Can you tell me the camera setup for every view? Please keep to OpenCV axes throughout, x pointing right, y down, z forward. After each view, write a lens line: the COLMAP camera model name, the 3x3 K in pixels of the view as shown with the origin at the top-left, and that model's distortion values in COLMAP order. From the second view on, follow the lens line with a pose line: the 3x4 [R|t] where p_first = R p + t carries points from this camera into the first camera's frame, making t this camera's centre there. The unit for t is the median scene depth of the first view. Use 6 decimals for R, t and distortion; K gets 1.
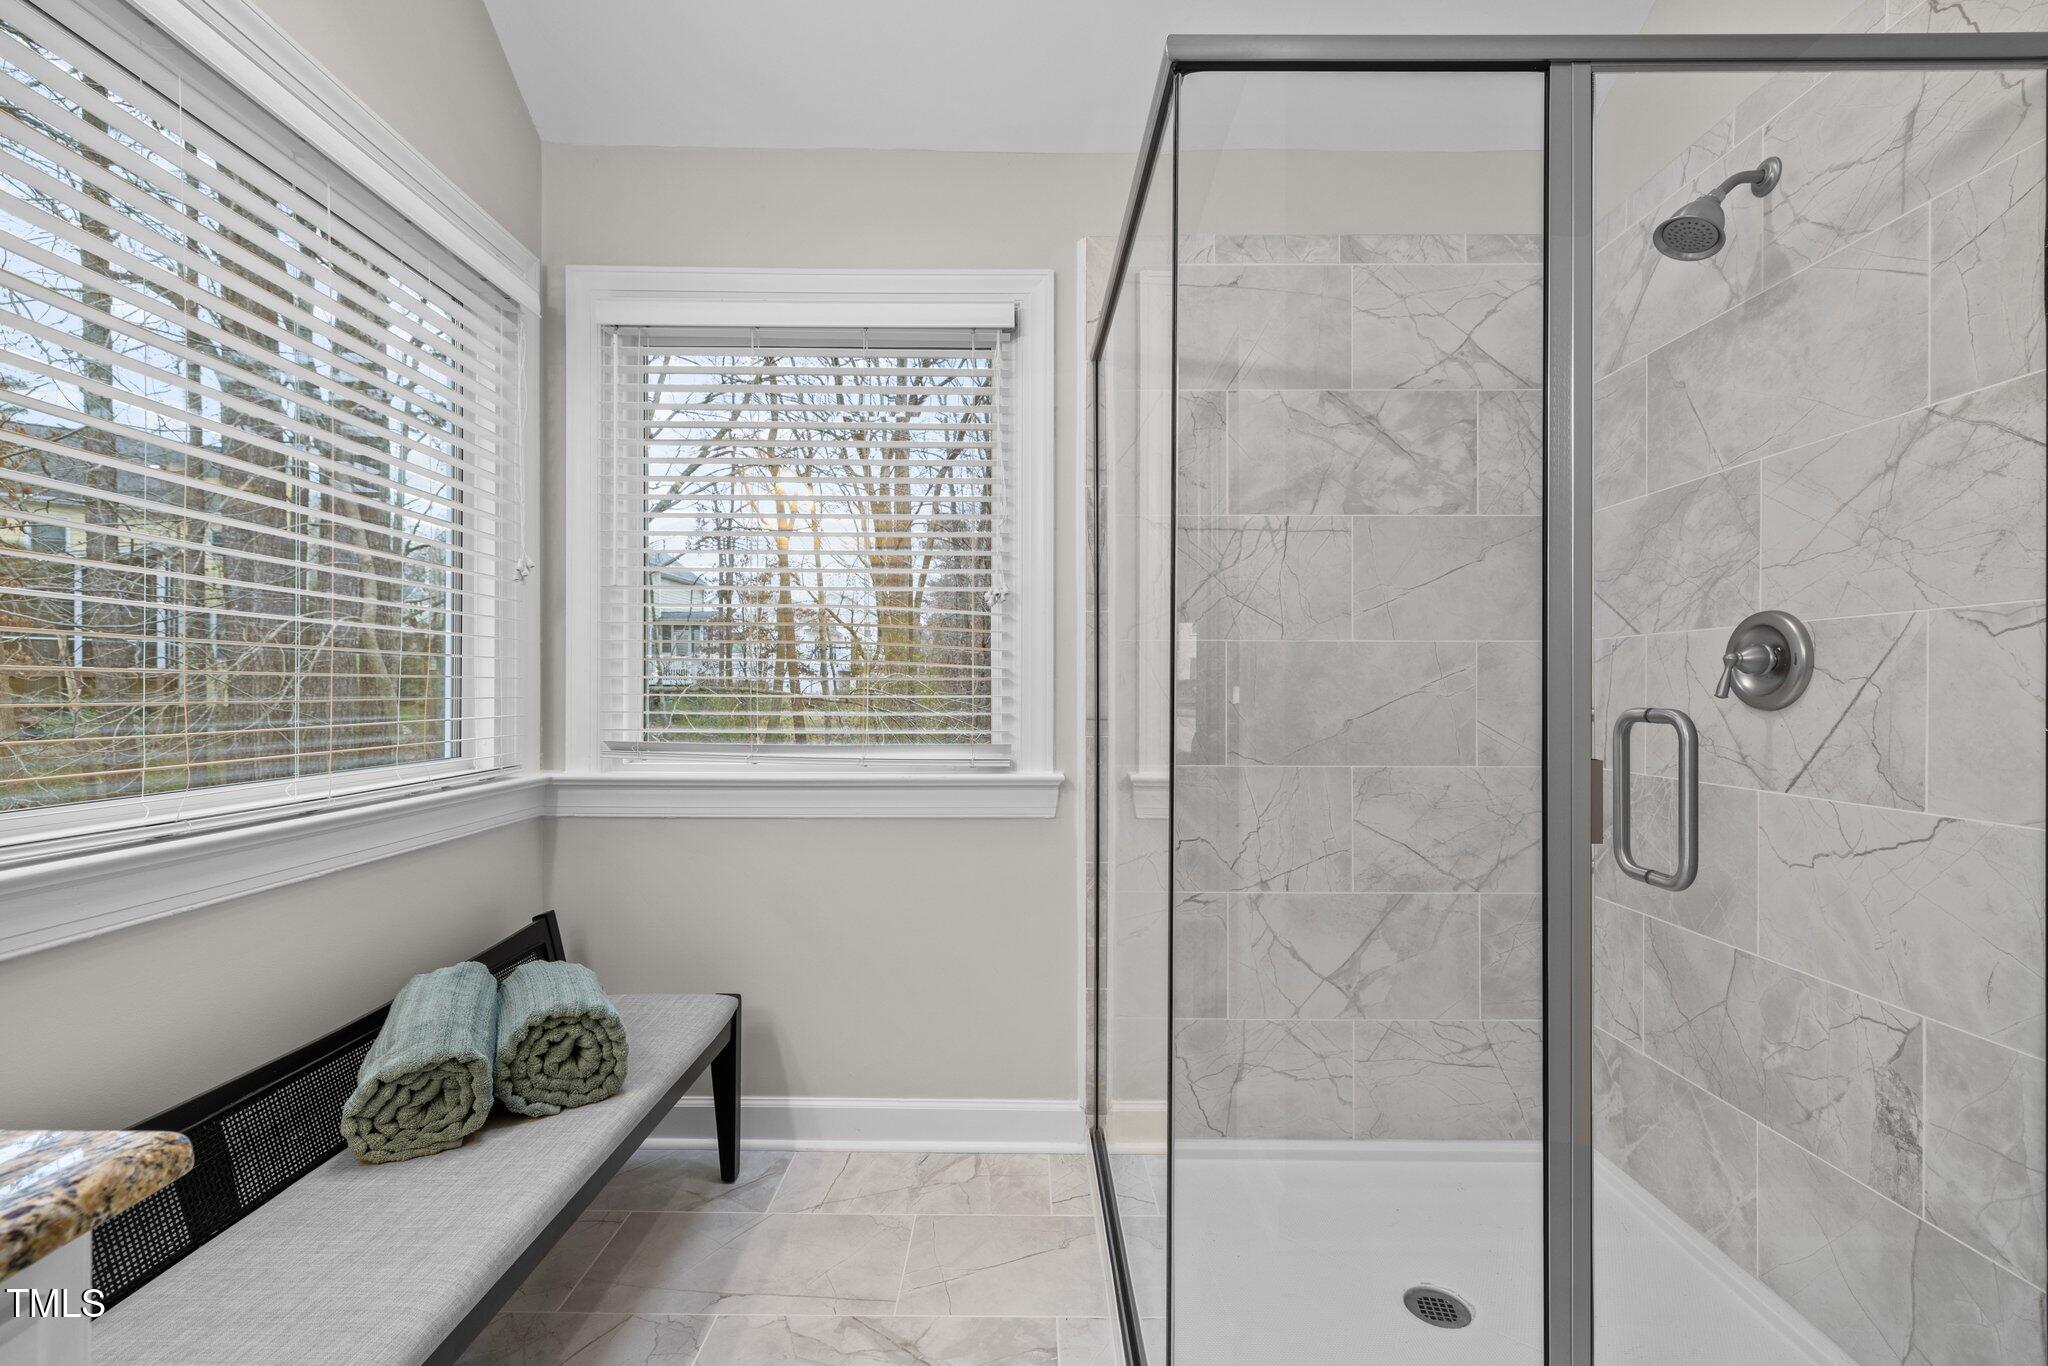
lens RADIAL K [[857.0, 0, 1023.0], [0, 857.0, 686.0], [0, 0, 1]] dist [0.000935, 0.000669]
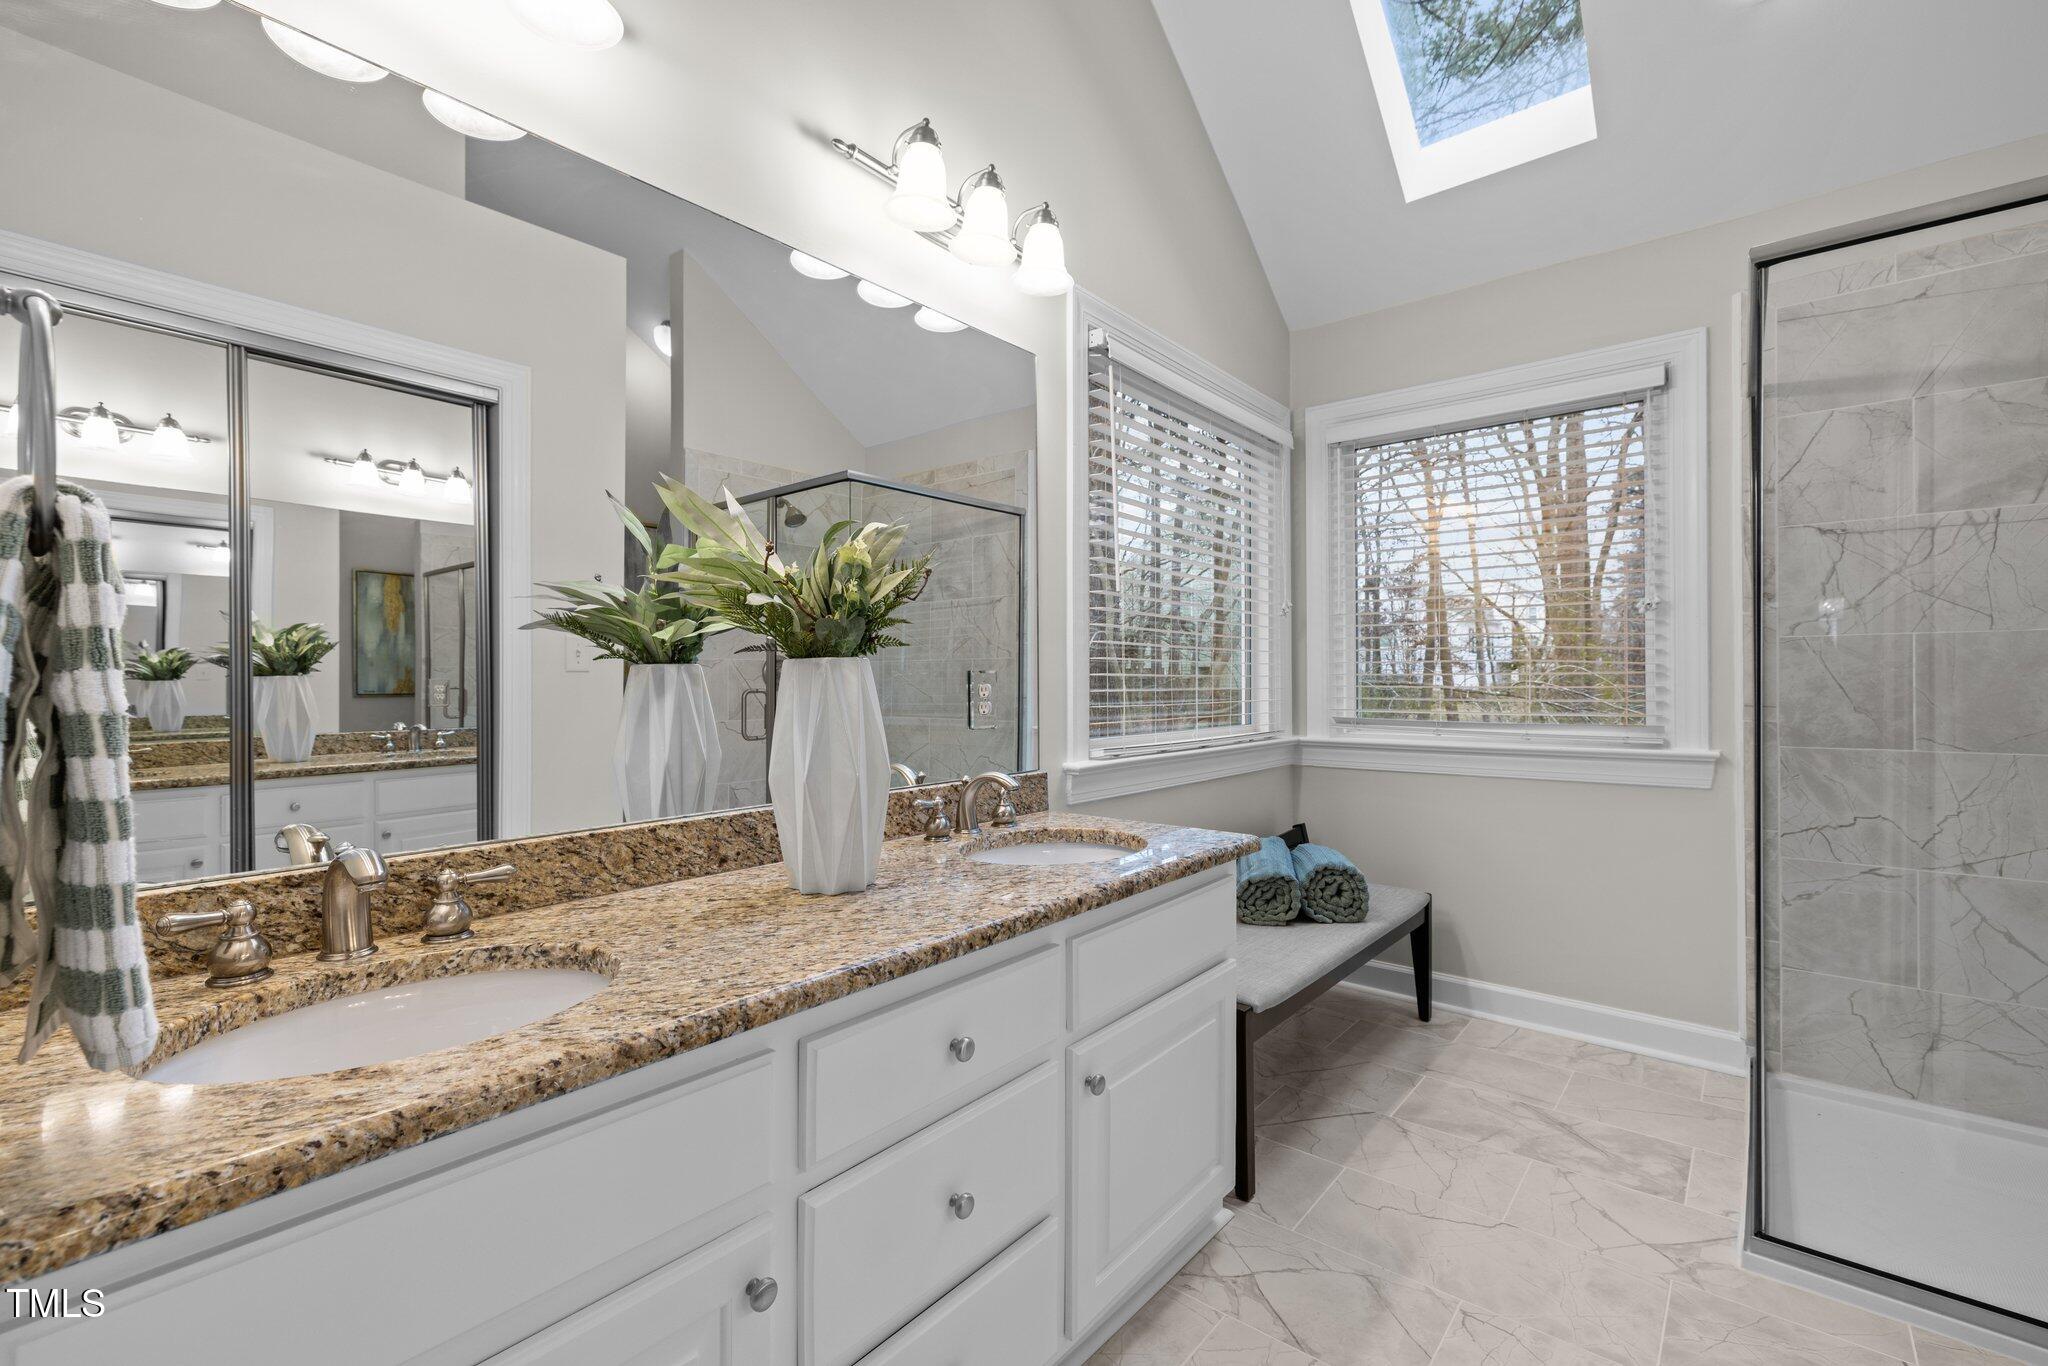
lens RADIAL K [[857.0, 0, 1030.8], [0, 857.0, 682.6], [0, 0, 1]] dist [0.000935, 0.000669]
pose [[0.758532, -0.006696, -0.651601, 0.098766], [0.008512, 0.999964, -0.000367, -0.000541], [0.651580, -0.005268, 0.758562, -0.517410]]
